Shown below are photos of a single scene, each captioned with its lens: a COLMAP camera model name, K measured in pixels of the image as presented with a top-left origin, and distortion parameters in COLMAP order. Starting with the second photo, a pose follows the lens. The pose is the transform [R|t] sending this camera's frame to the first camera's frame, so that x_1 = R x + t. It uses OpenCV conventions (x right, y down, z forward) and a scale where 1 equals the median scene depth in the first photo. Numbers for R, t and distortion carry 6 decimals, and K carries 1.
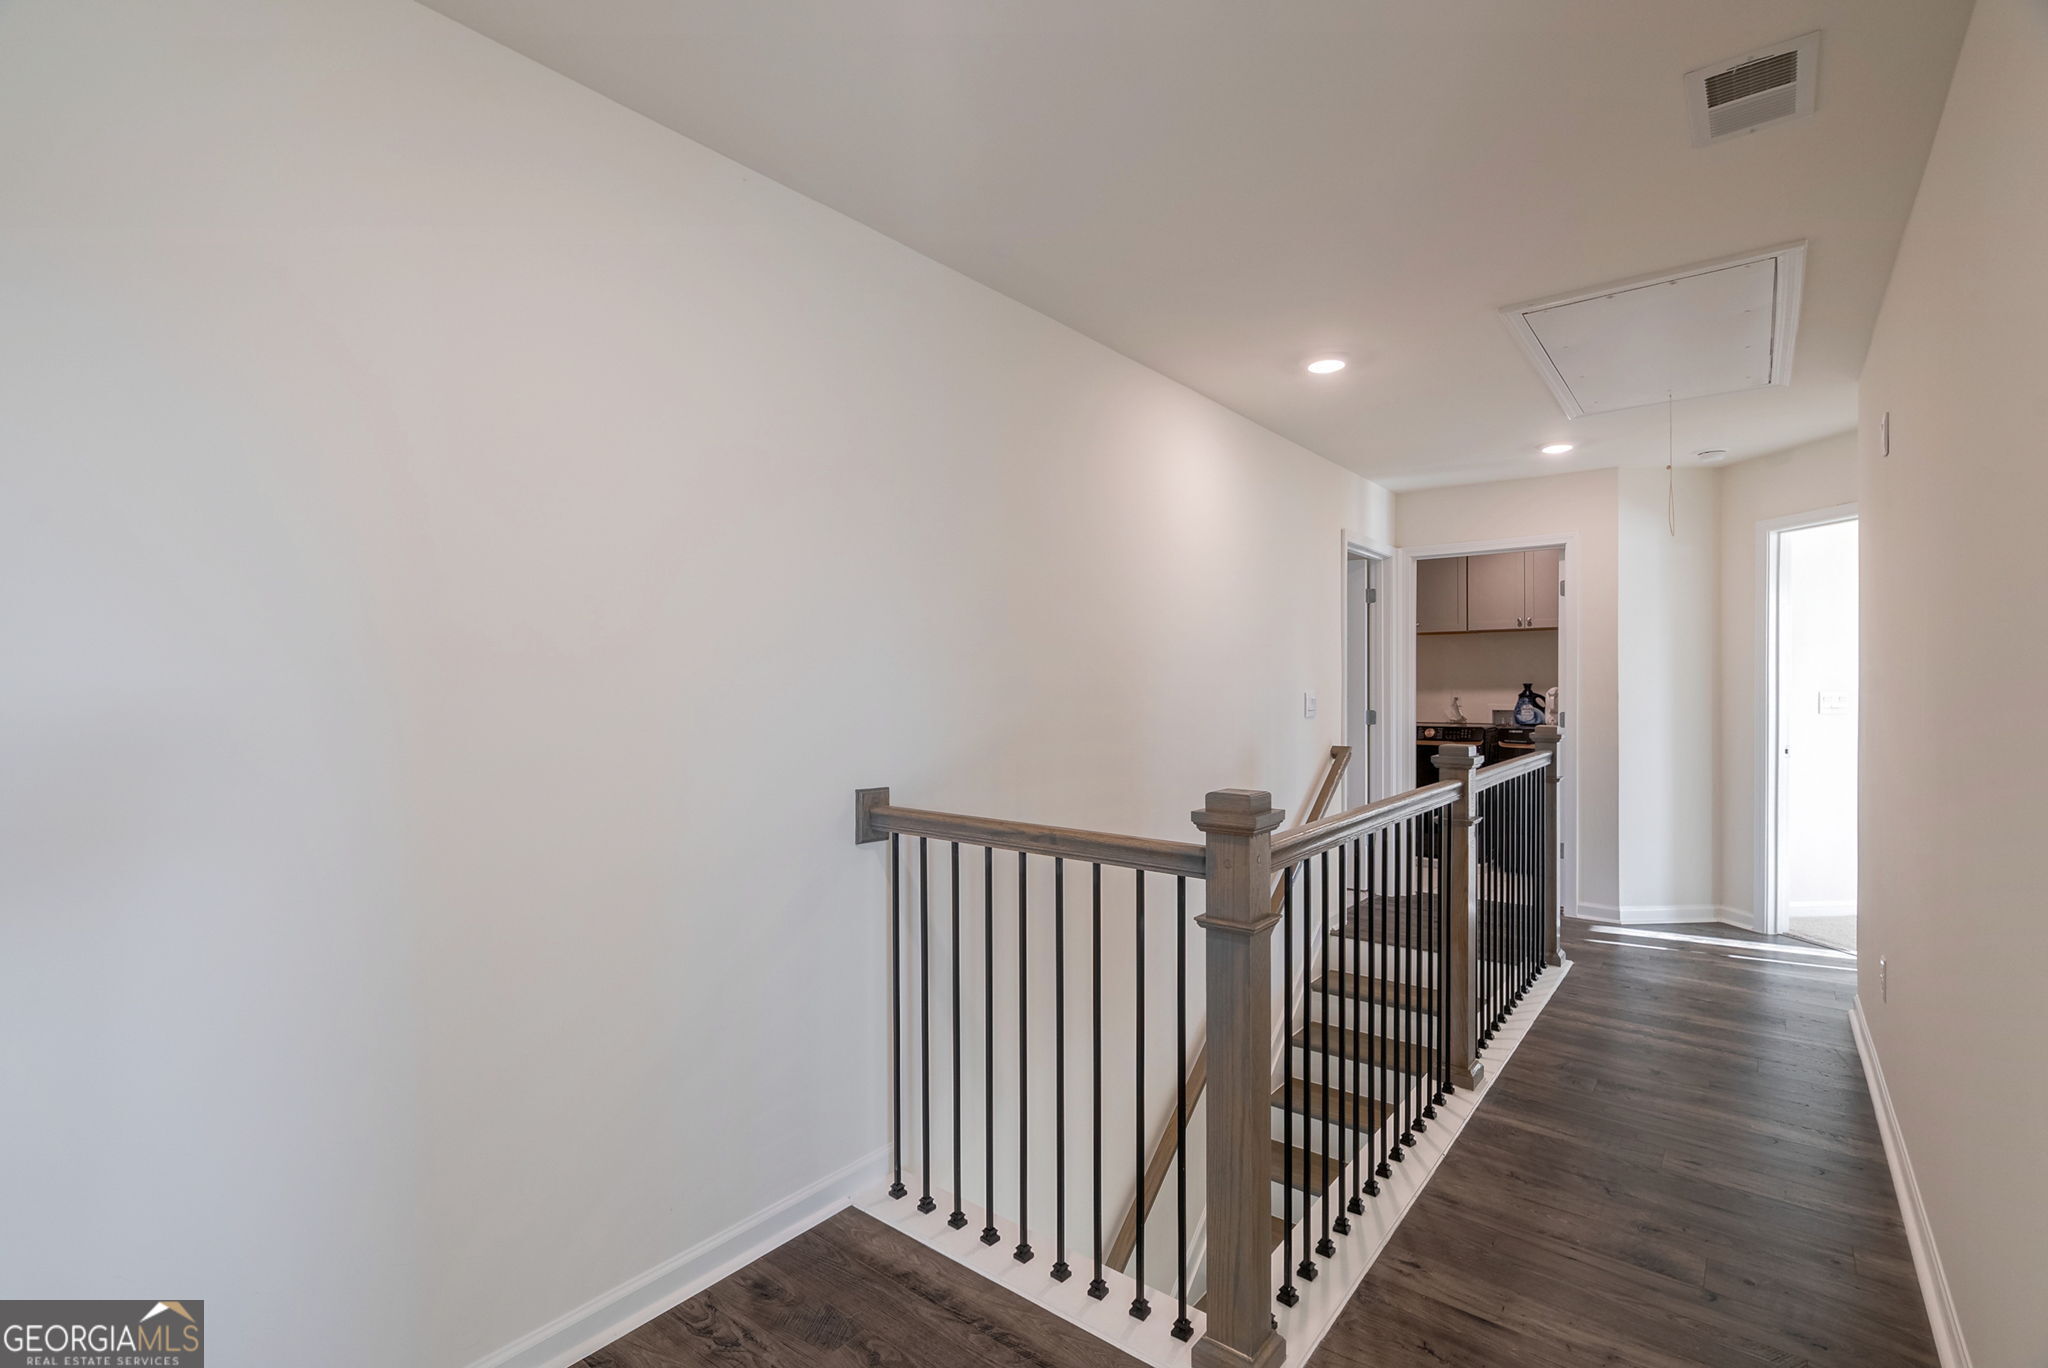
lens RADIAL K [[930.6, 0, 1030.2], [0, 930.6, 688.6], [0, 0, 1]] dist [0.000183, 0.000309]
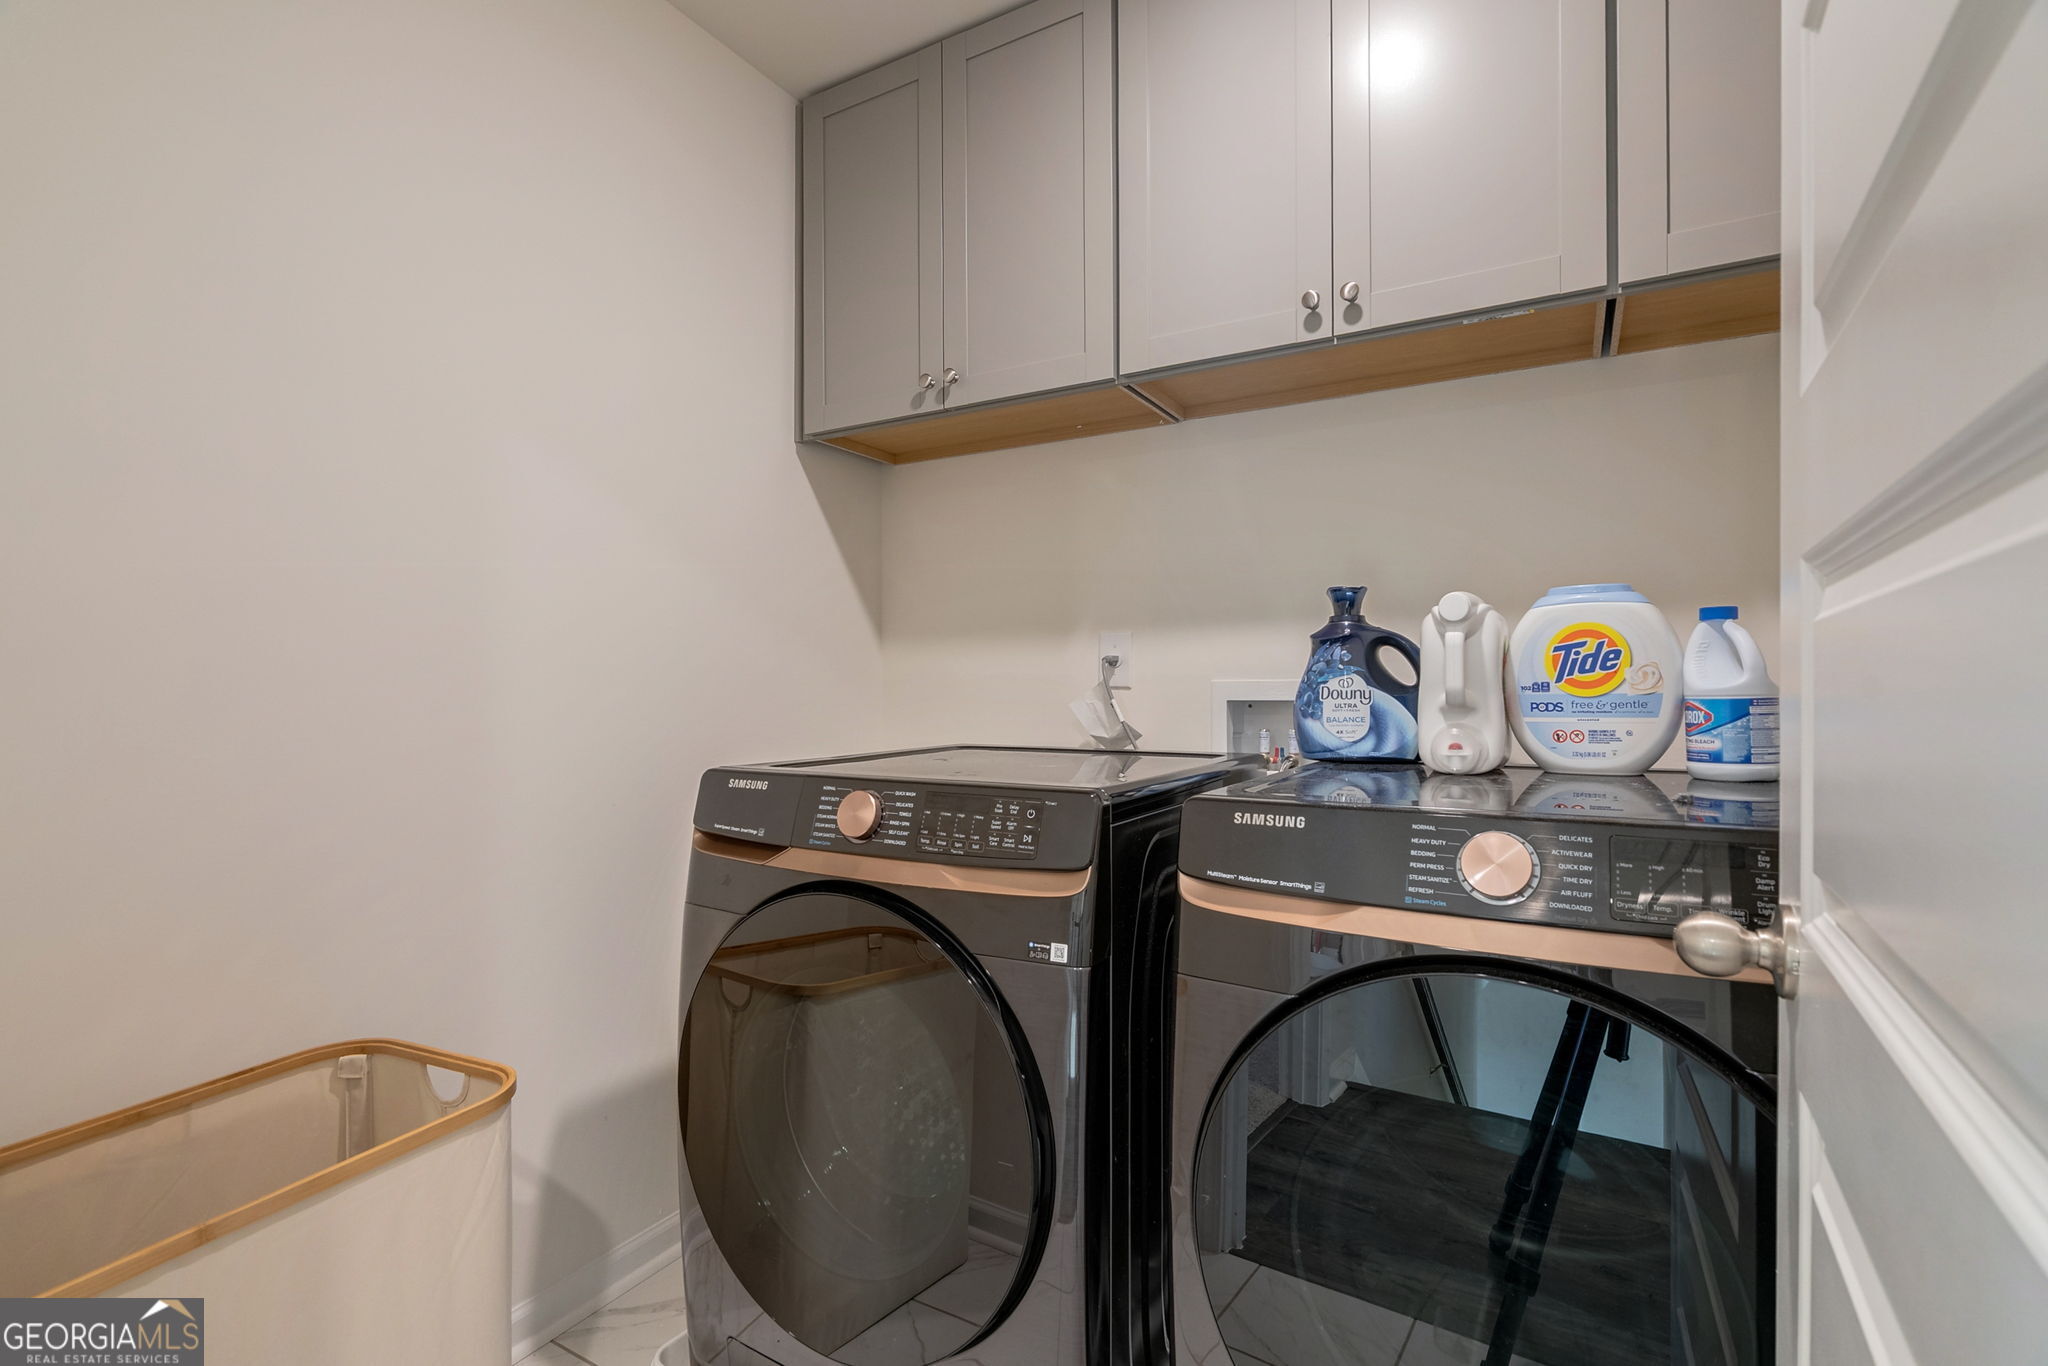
lens RADIAL K [[930.6, 0, 1020.0], [0, 930.6, 685.3], [0, 0, 1]] dist [0.000183, 0.000309]
pose [[0.992901, 0.005330, 0.118822, 0.423412], [-0.004187, 0.999943, -0.009863, 0.022224], [-0.118868, 0.009295, 0.992867, 0.774328]]
